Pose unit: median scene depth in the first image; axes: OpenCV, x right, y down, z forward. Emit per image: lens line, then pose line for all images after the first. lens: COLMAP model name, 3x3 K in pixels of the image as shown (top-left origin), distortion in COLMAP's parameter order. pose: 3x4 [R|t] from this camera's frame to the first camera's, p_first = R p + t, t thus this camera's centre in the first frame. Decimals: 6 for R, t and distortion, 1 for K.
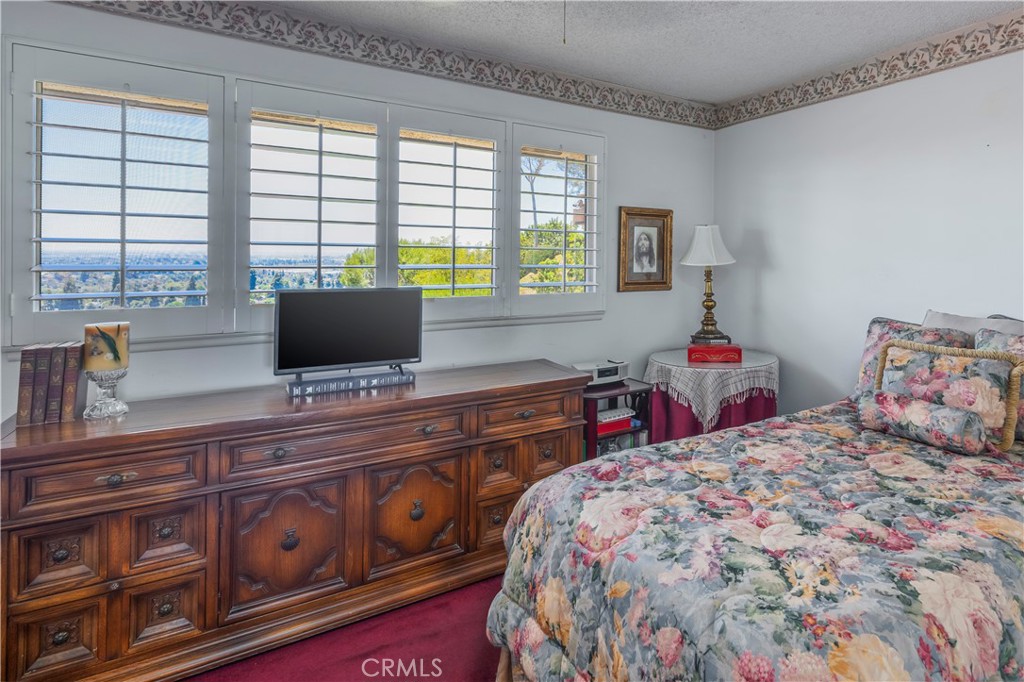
lens RADIAL K [[510.0, 0, 599.5], [0, 510.0, 283.5], [0, 0, 1]] dist [-0.015372, 0.000812]
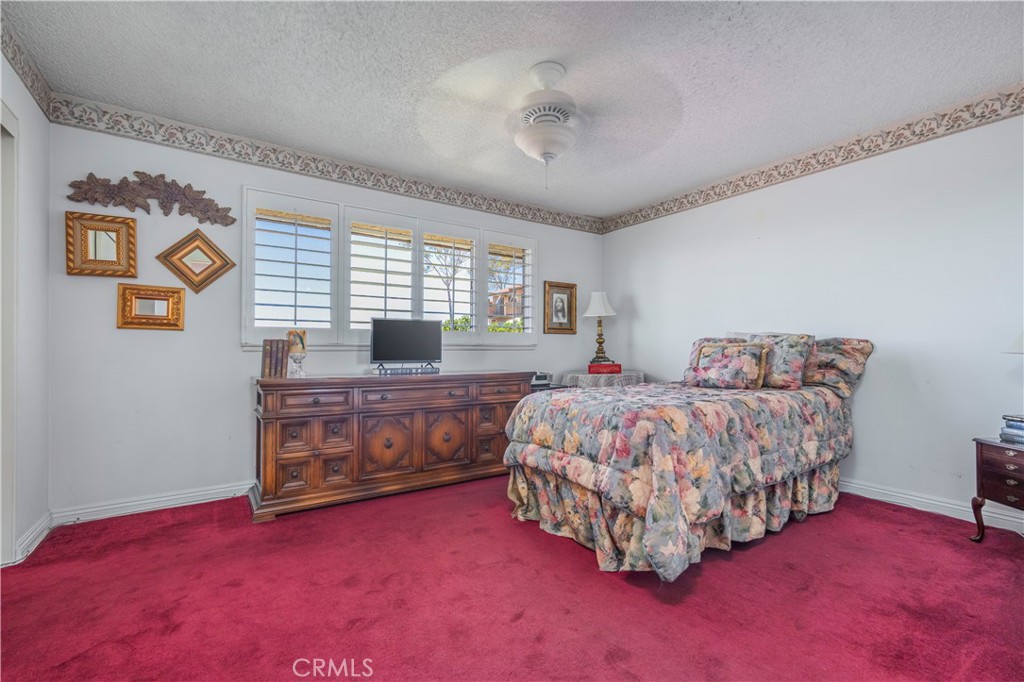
lens RADIAL K [[448.8, 0, 512.0], [0, 448.8, 341.0], [0, 0, 1]] dist [0.000699, 0.000065]
pose [[0.999543, -0.001401, 0.030200, -0.128622], [0.003100, 0.998409, -0.056304, 0.143490], [-0.030073, 0.056371, 0.997957, -0.490494]]
